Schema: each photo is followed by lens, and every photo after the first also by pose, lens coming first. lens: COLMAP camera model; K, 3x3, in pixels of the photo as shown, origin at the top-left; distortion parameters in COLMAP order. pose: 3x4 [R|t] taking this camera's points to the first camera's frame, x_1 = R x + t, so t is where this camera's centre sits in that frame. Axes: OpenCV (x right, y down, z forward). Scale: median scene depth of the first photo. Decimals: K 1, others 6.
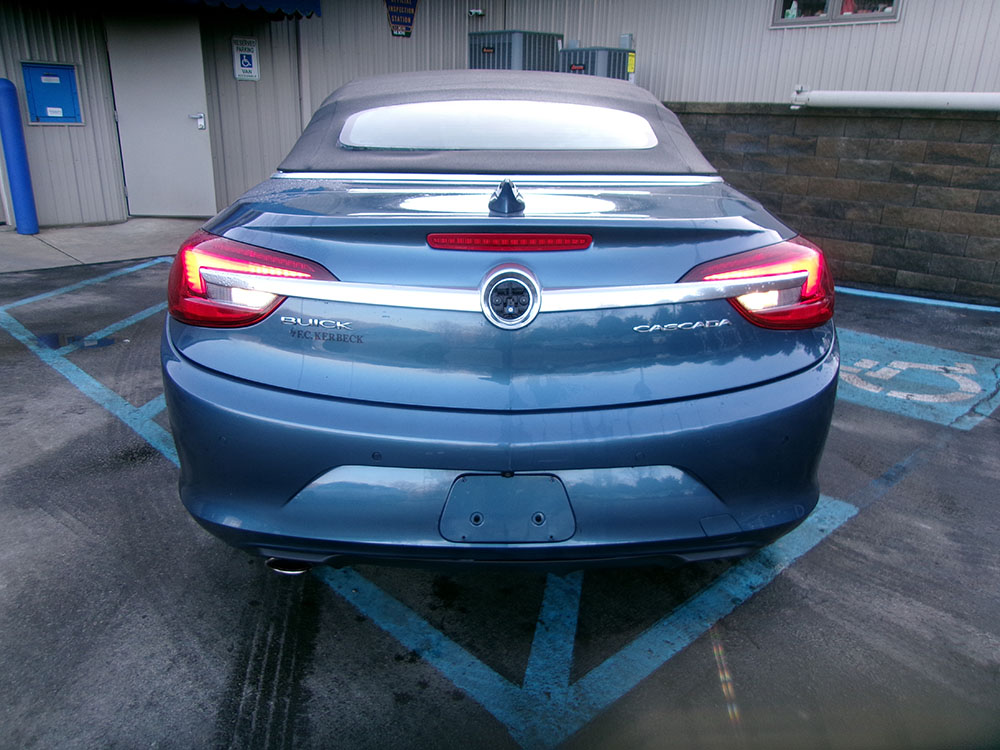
lens RADIAL K [[779.6, 0, 500.0], [0, 779.6, 375.0], [0, 0, 1]] dist [-0.040466, 0.067021]
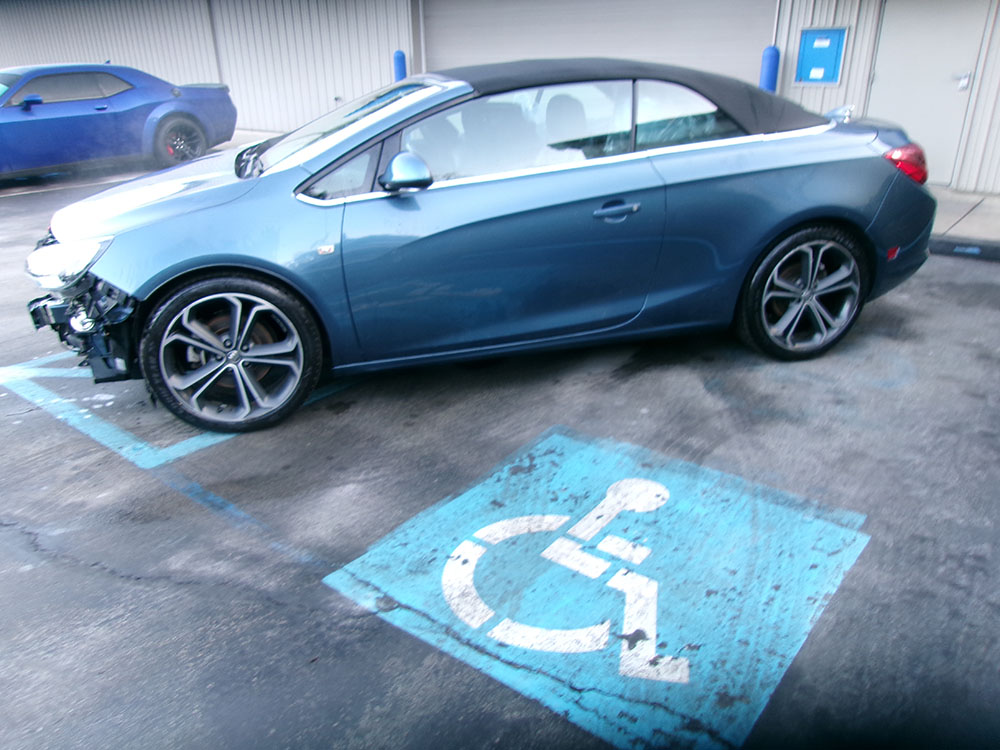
lens RADIAL K [[779.6, 0, 500.0], [0, 779.6, 375.0], [0, 0, 1]] dist [-0.040466, 0.067021]
pose [[0.123132, 0.363097, -0.923579, 0.955846], [-0.299276, 0.900920, 0.314289, -0.287556], [0.946189, 0.237706, 0.219598, 0.760692]]
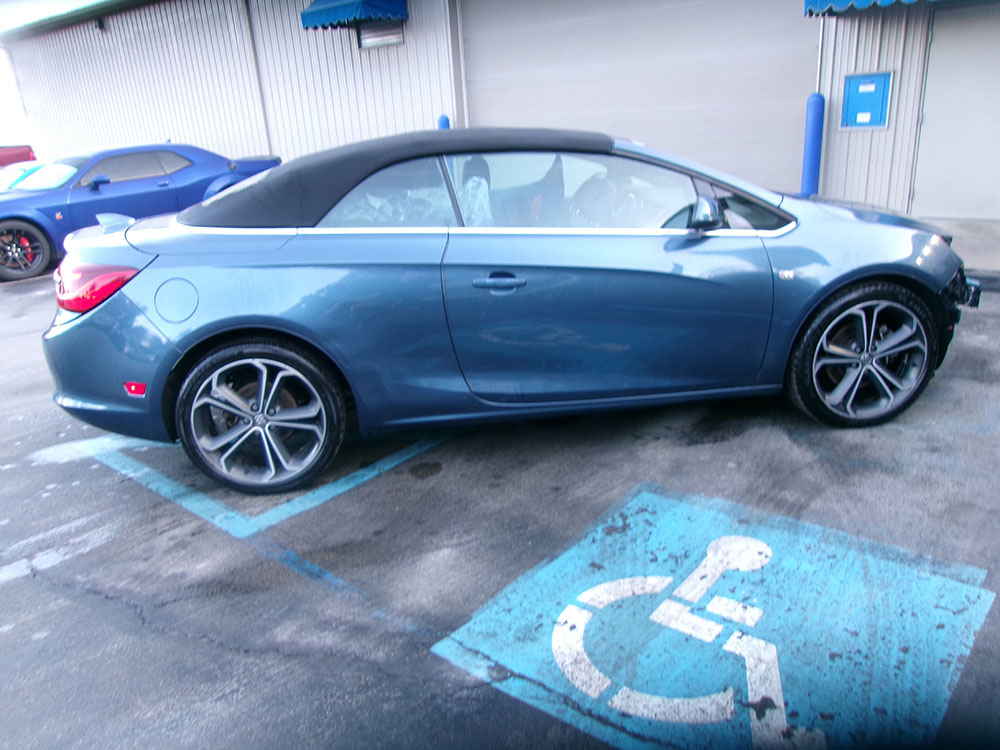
lens RADIAL K [[779.6, 0, 500.0], [0, 779.6, 375.0], [0, 0, 1]] dist [-0.040466, 0.067021]
pose [[0.087194, 0.297405, -0.950762, 0.949247], [-0.254524, 0.929371, 0.267371, -0.282613], [0.963127, 0.218679, 0.156732, 0.716004]]
